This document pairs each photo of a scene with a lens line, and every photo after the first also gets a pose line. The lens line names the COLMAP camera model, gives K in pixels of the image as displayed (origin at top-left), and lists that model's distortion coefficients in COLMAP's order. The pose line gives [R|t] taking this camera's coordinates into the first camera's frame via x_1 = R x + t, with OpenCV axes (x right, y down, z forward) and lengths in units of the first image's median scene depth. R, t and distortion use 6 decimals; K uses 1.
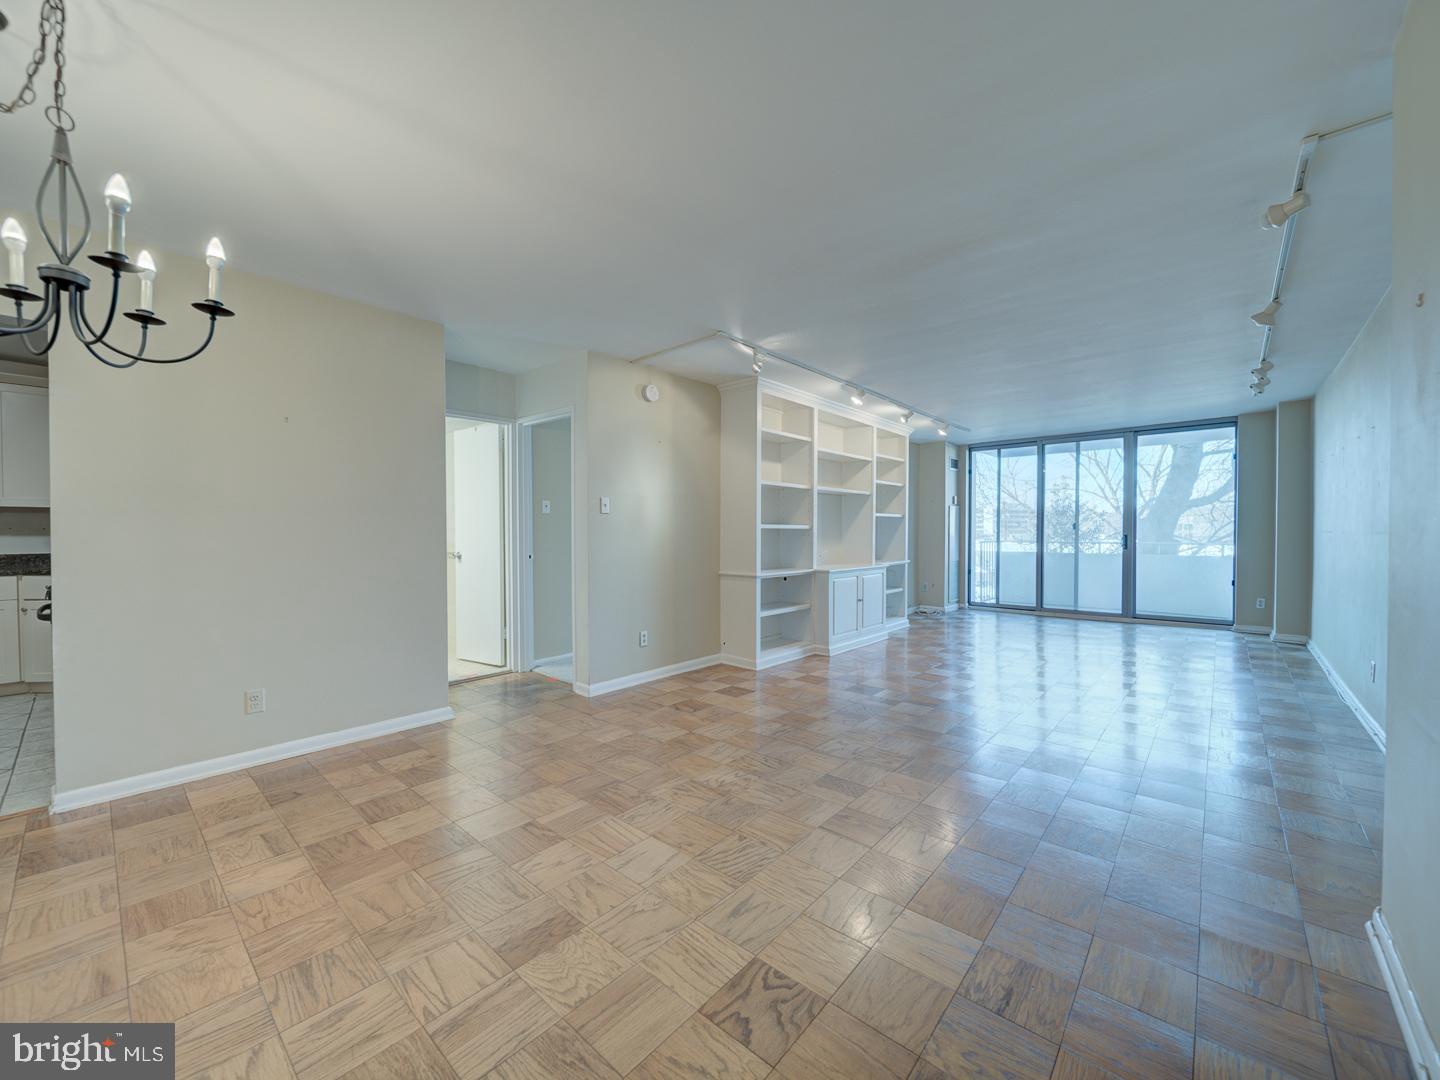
lens RADIAL K [[565.1, 0, 724.2], [0, 565.1, 543.0], [0, 0, 1]] dist [0.000795, -0.001830]
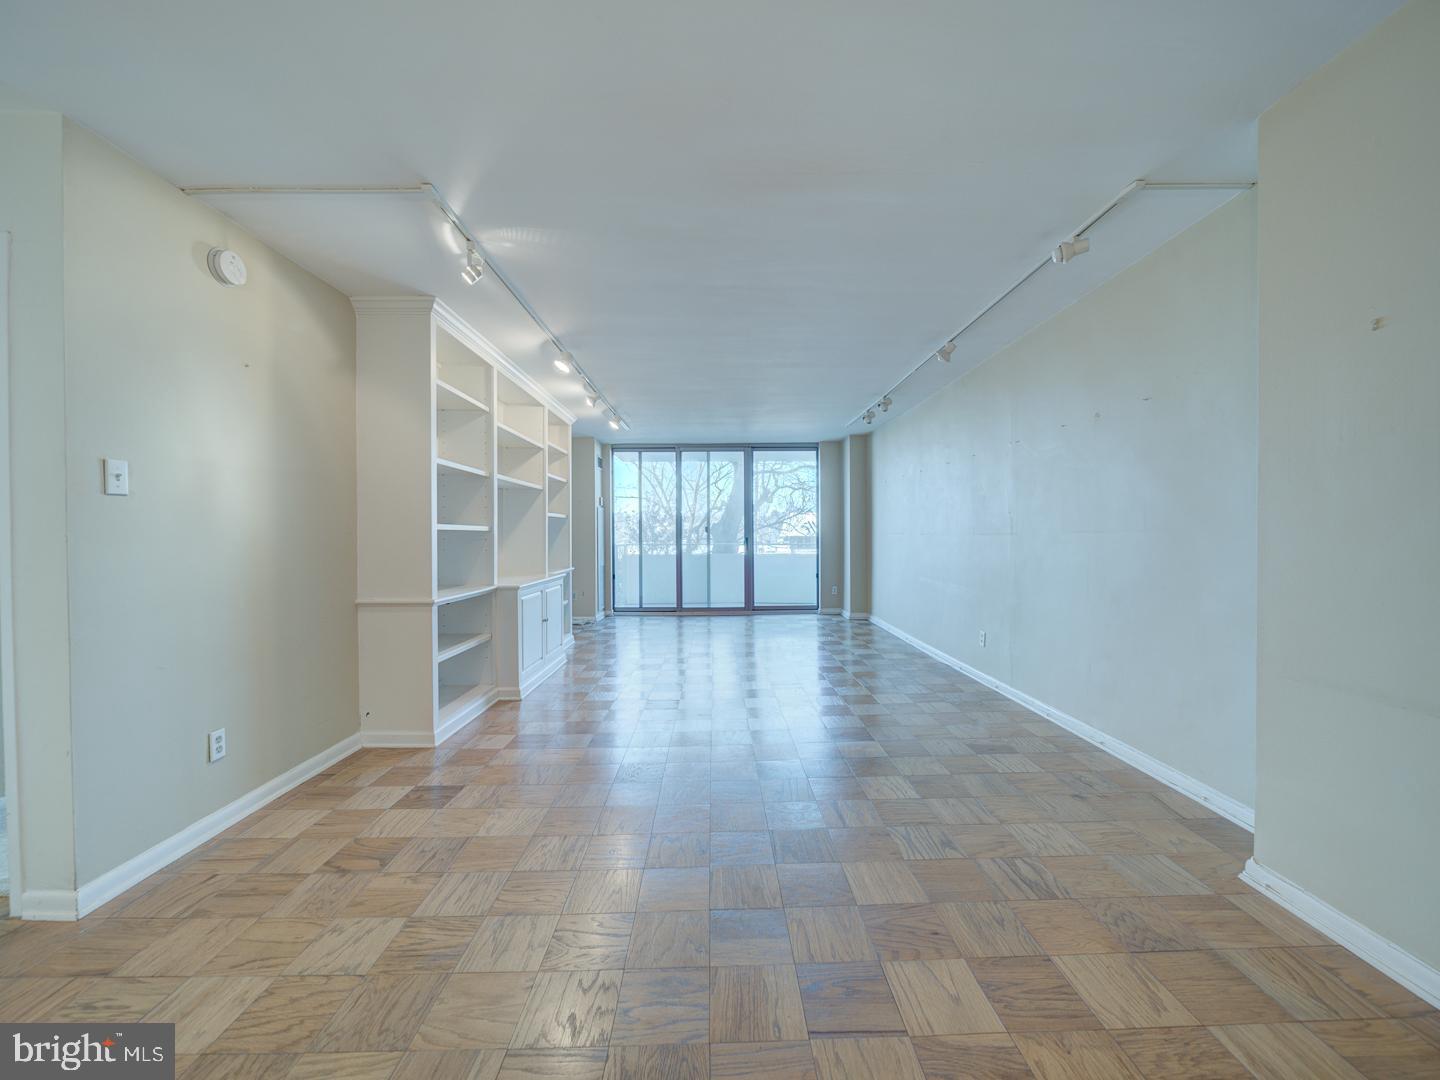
lens RADIAL K [[565.1, 0, 721.8], [0, 565.1, 543.3], [0, 0, 1]] dist [0.000795, -0.001830]
pose [[0.740280, -0.011704, 0.672197, -0.150228], [0.015996, 0.999872, -0.000208, -0.005149], [-0.672109, 0.010907, 0.740372, 0.324956]]
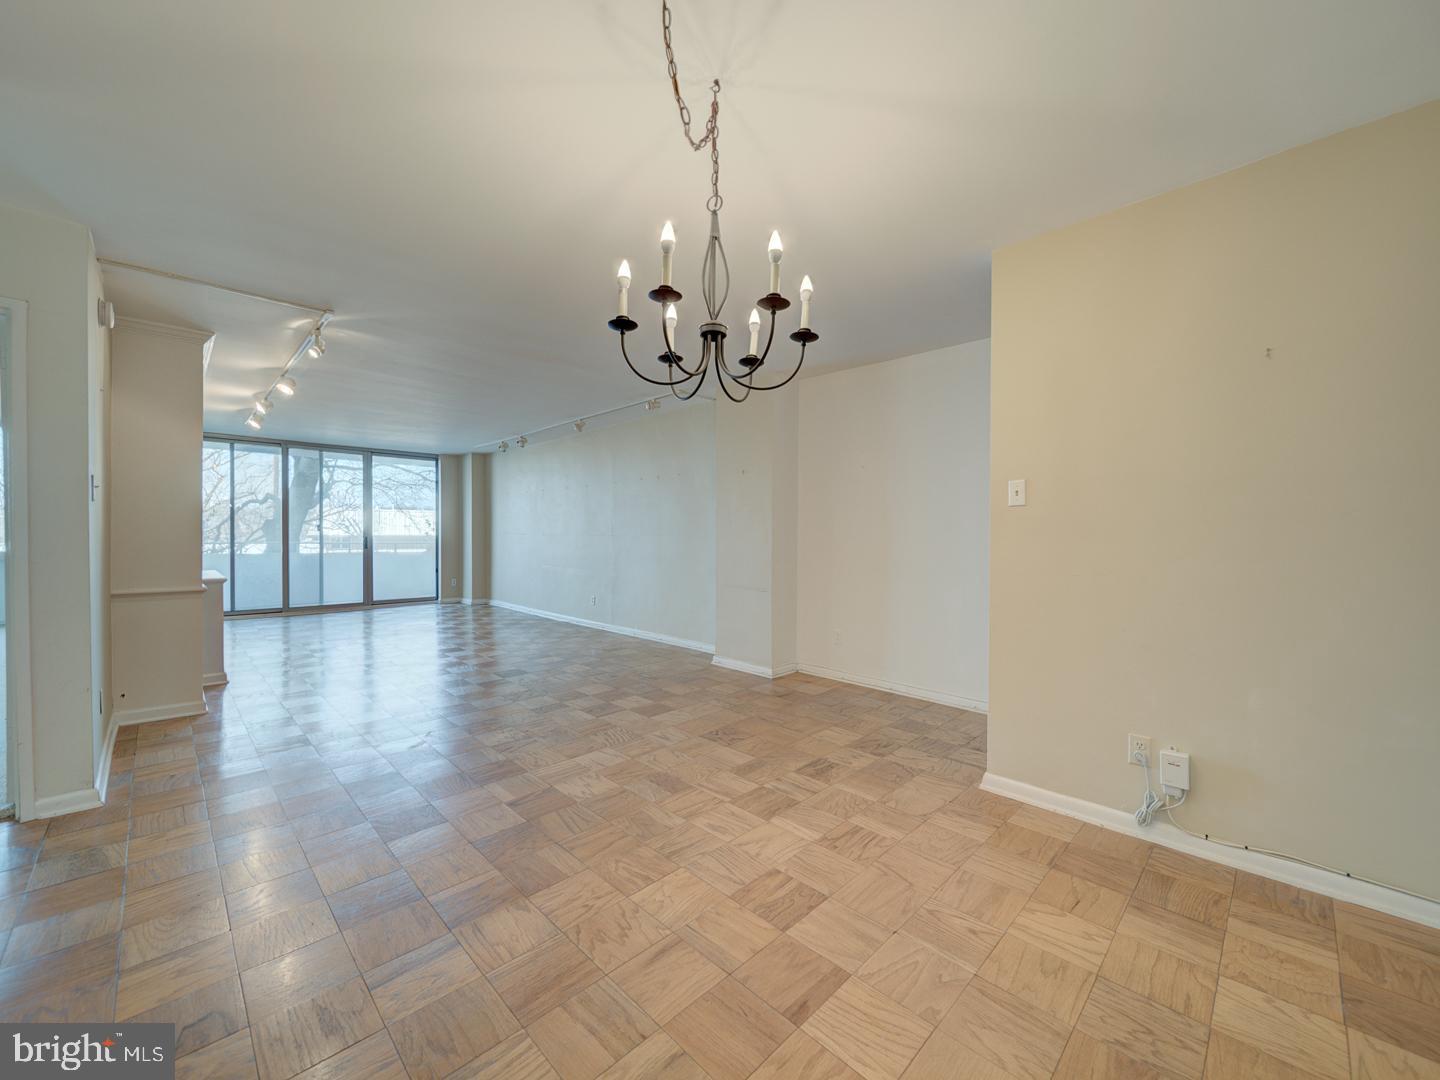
lens RADIAL K [[565.1, 0, 725.8], [0, 565.1, 541.9], [0, 0, 1]] dist [0.000795, -0.001830]
pose [[0.059427, -0.008347, 0.998198, -0.744591], [0.012791, 0.999889, 0.007599, -0.003680], [-0.998151, 0.012316, 0.059527, 0.276846]]
